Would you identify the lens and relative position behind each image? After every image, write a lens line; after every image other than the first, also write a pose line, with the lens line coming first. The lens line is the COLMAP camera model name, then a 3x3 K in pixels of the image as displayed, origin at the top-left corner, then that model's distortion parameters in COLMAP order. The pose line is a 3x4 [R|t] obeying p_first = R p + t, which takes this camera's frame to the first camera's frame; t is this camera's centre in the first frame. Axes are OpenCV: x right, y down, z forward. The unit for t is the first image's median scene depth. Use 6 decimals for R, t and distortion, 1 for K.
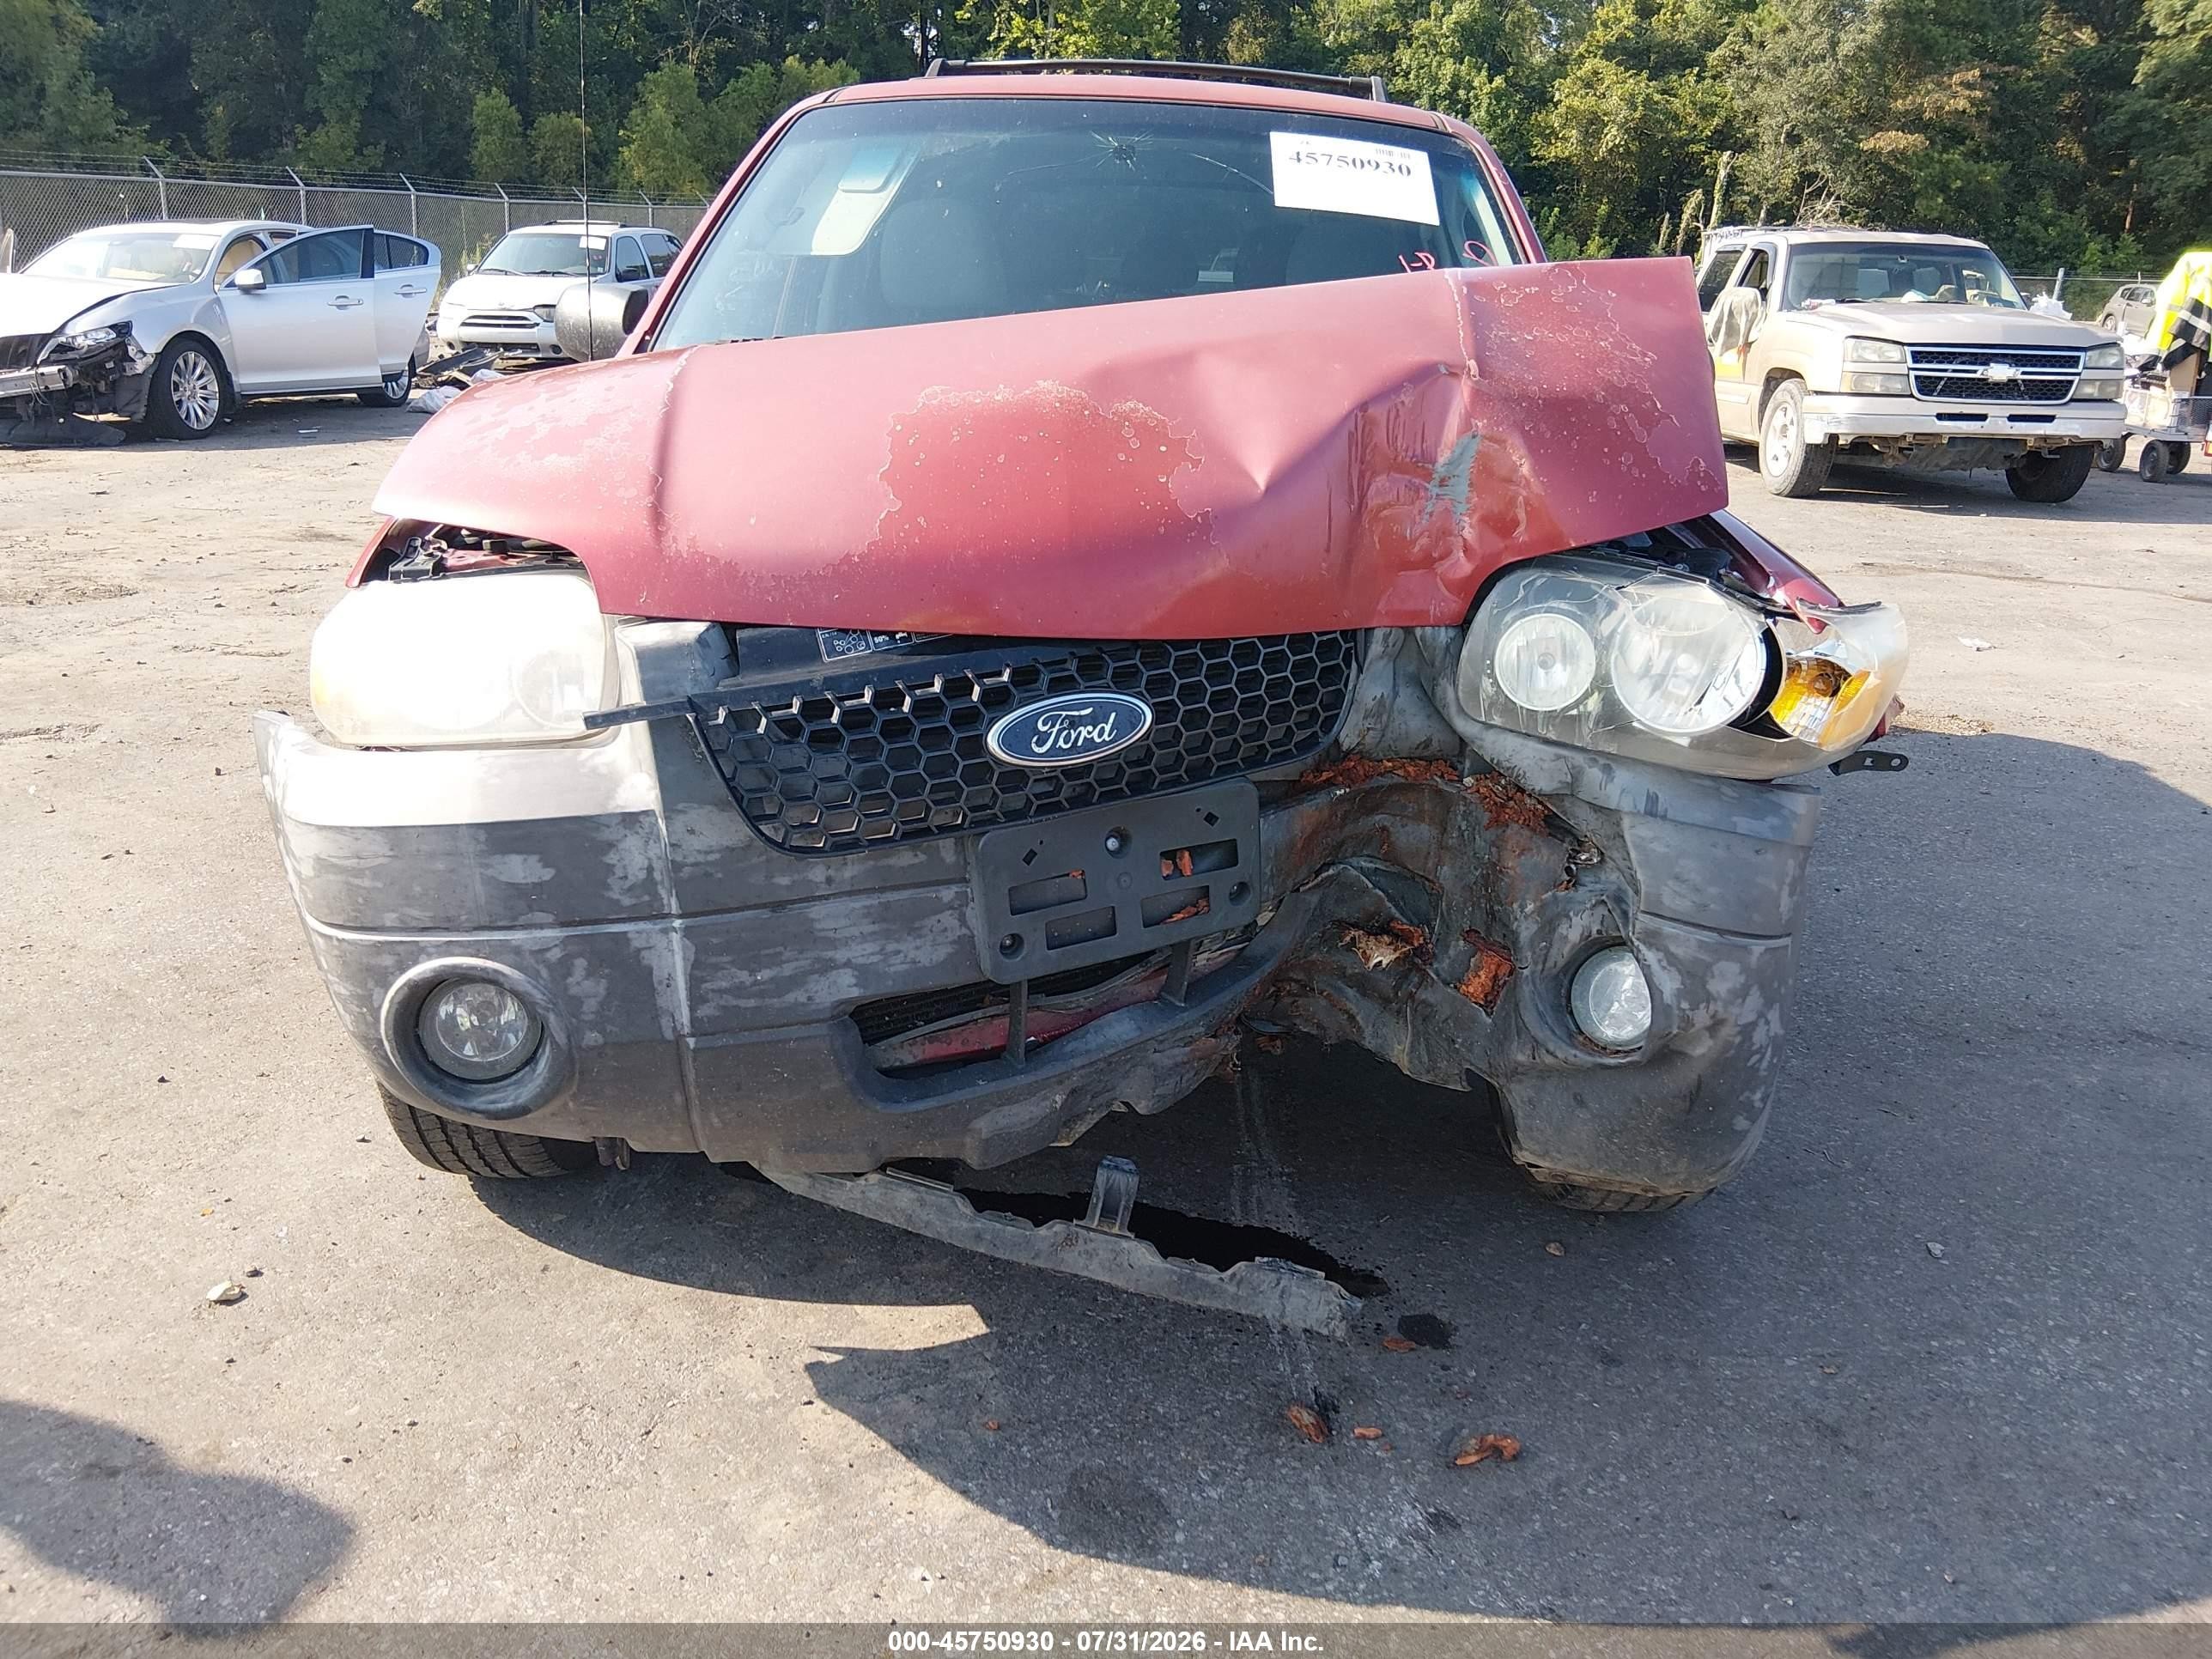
lens RADIAL K [[1668.6, 0, 1111.2], [0, 1668.6, 845.7], [0, 0, 1]] dist [0.093539, -0.143184]
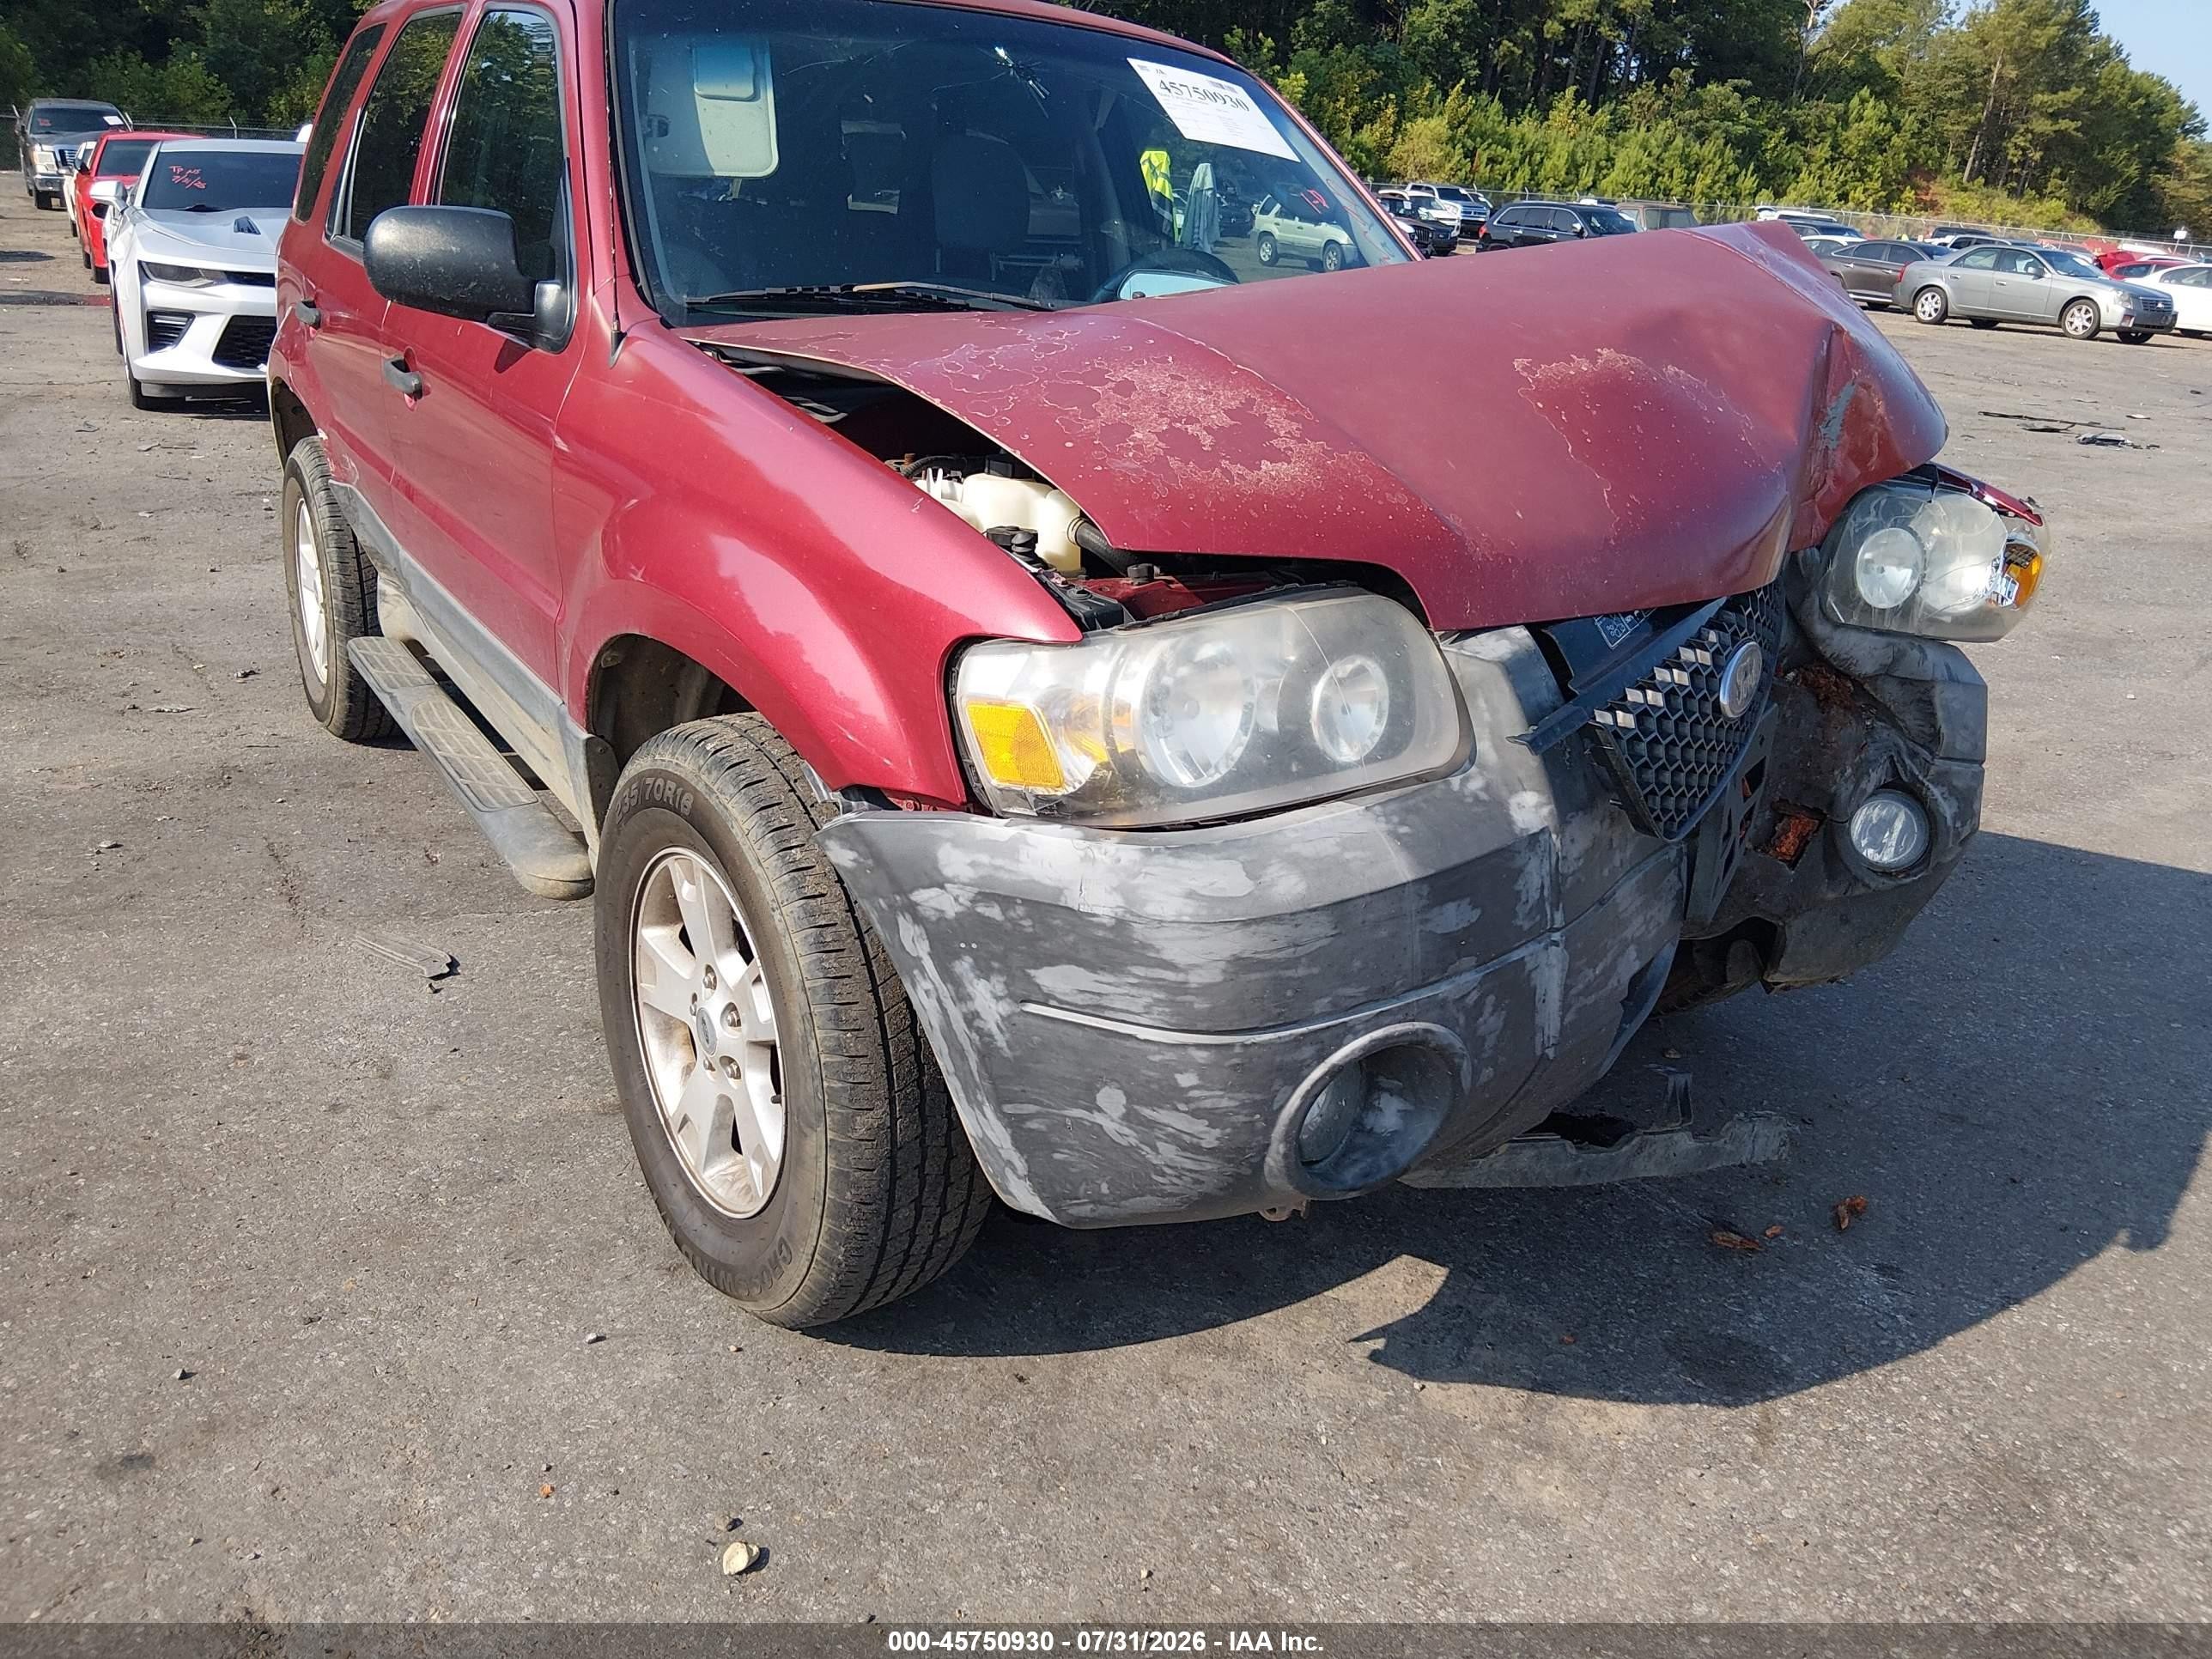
lens RADIAL K [[1668.6, 0, 1086.7], [0, 1668.6, 846.3], [0, 0, 1]] dist [0.093539, -0.143184]
pose [[0.807539, -0.200556, 0.554670, -0.883998], [0.161106, 0.979655, 0.119669, -0.144995], [-0.567385, -0.007277, 0.823420, 0.306843]]
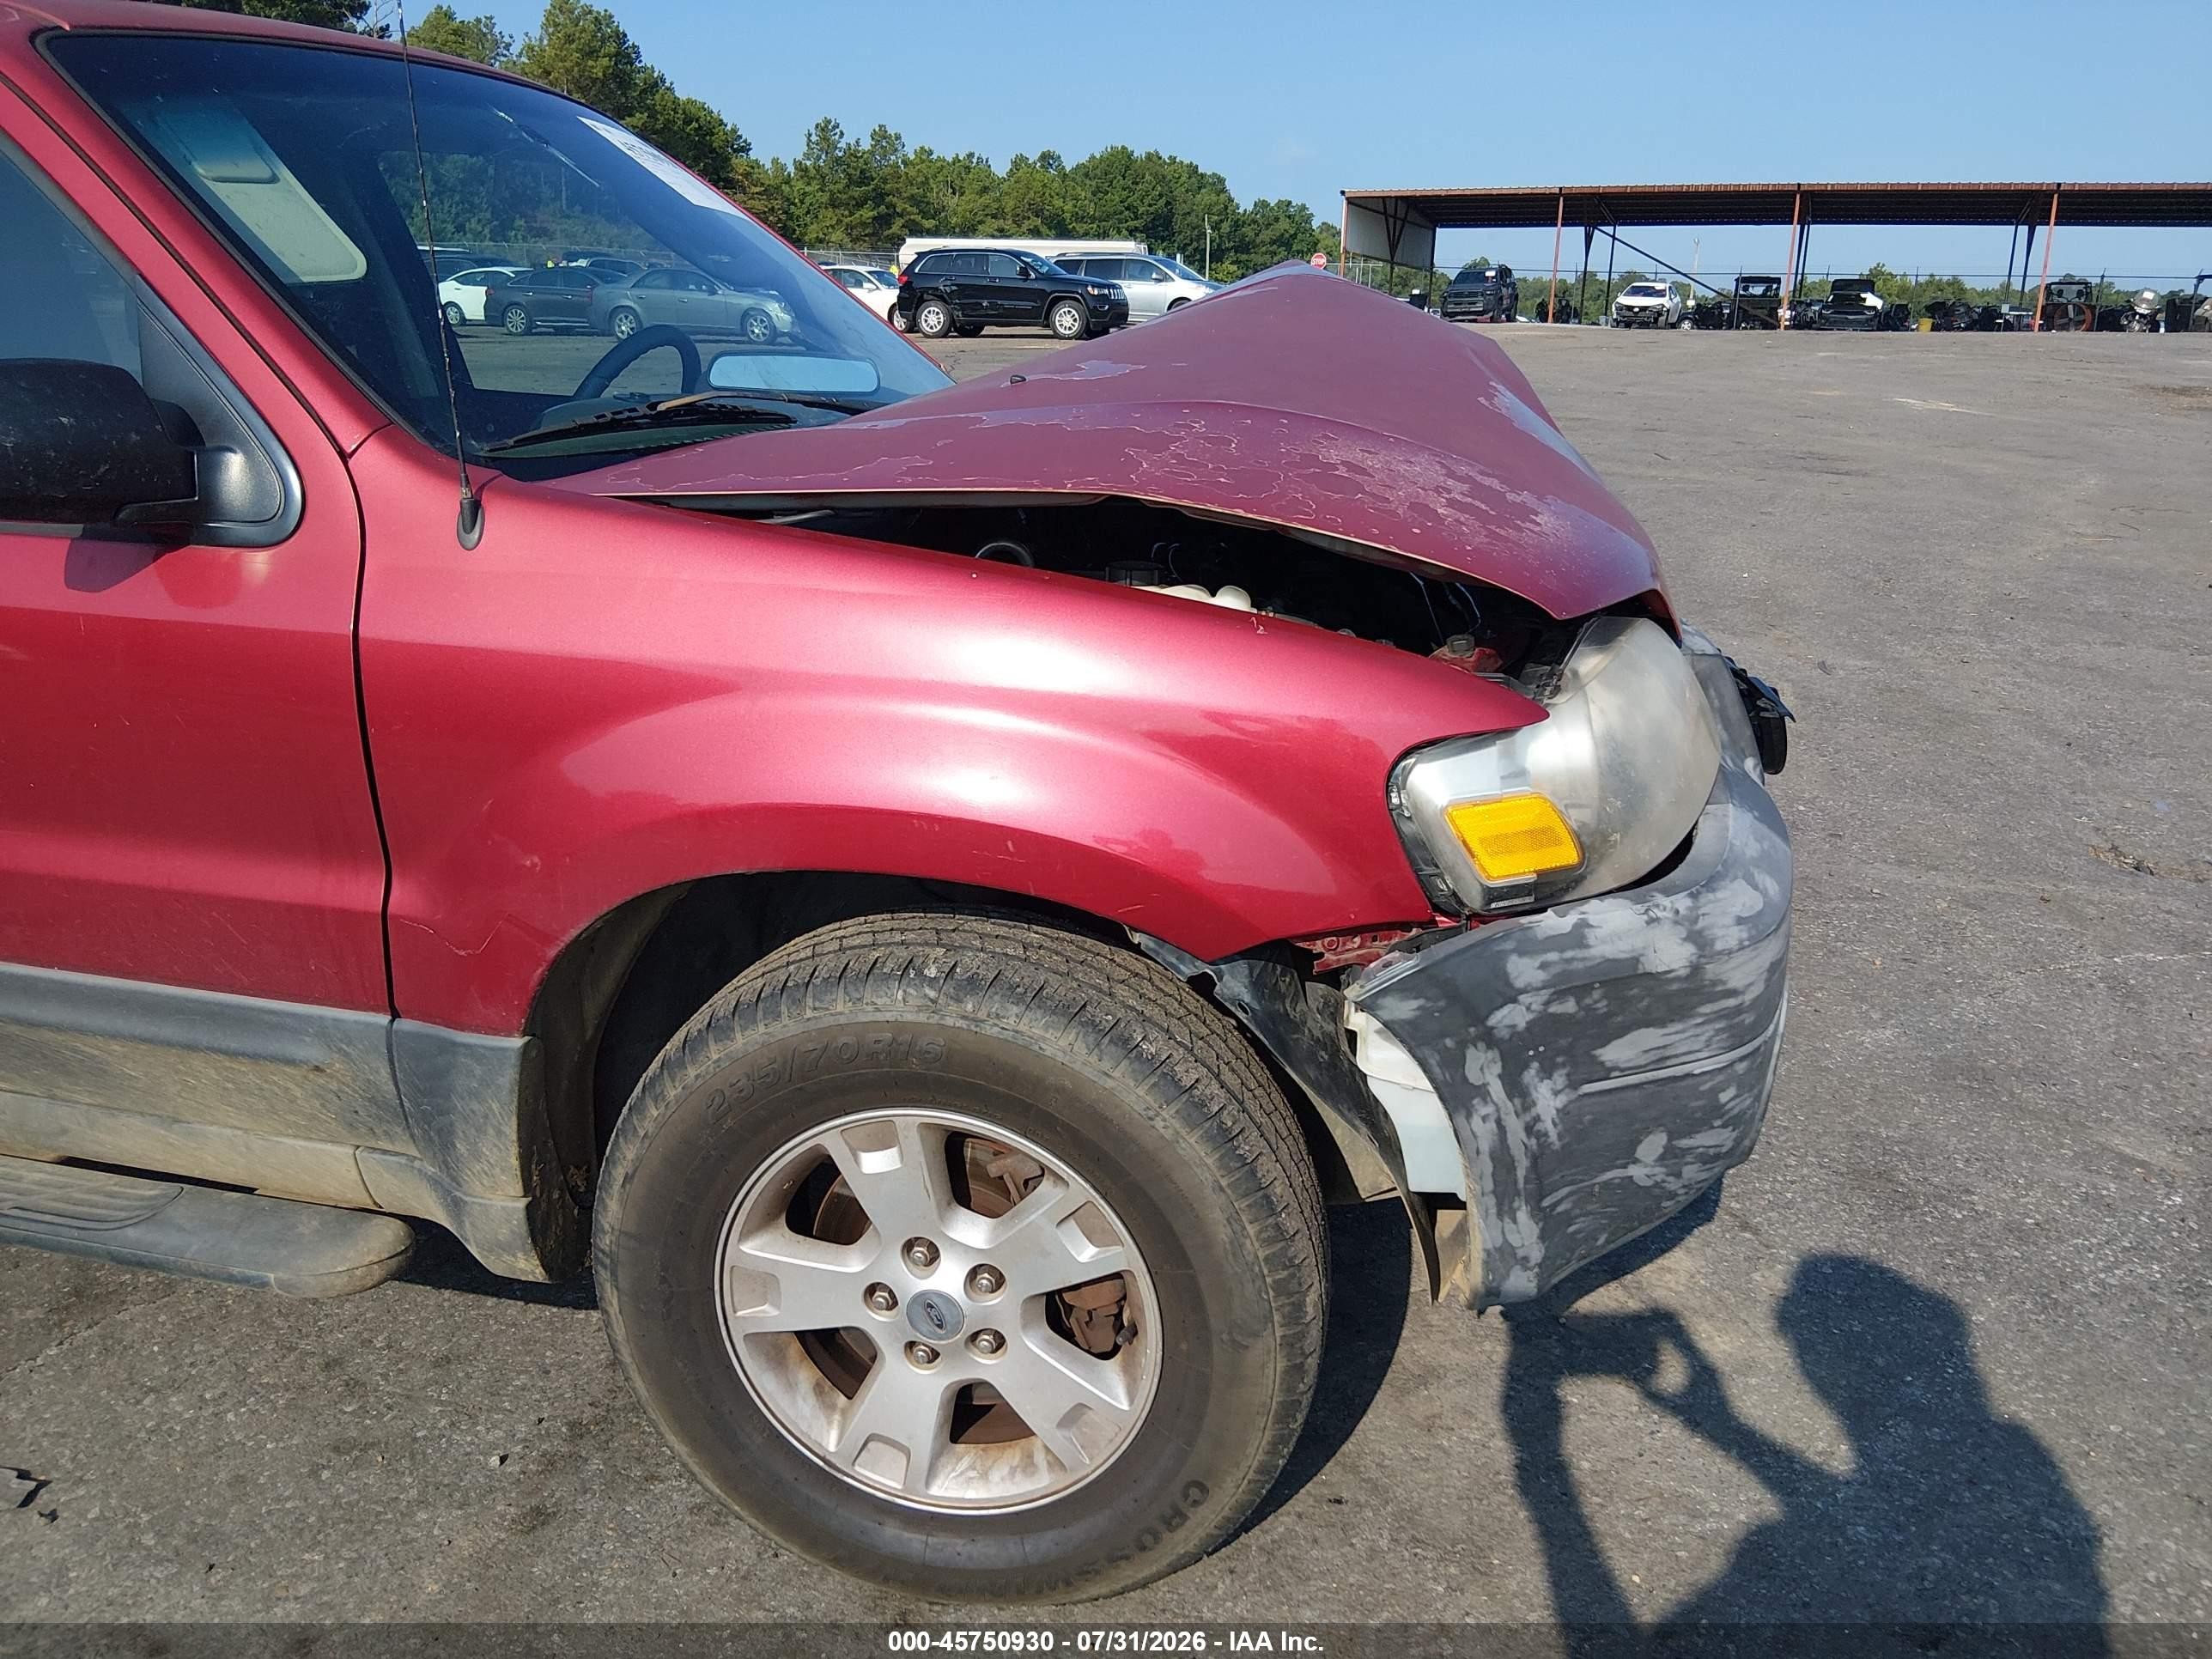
lens RADIAL K [[1668.6, 0, 1108.0], [0, 1668.6, 837.3], [0, 0, 1]] dist [0.093539, -0.143184]
pose [[0.188648, -0.344987, 0.919454, -1.212619], [0.320931, 0.906515, 0.274286, -0.377994], [-0.928125, 0.243338, 0.281729, 0.941161]]
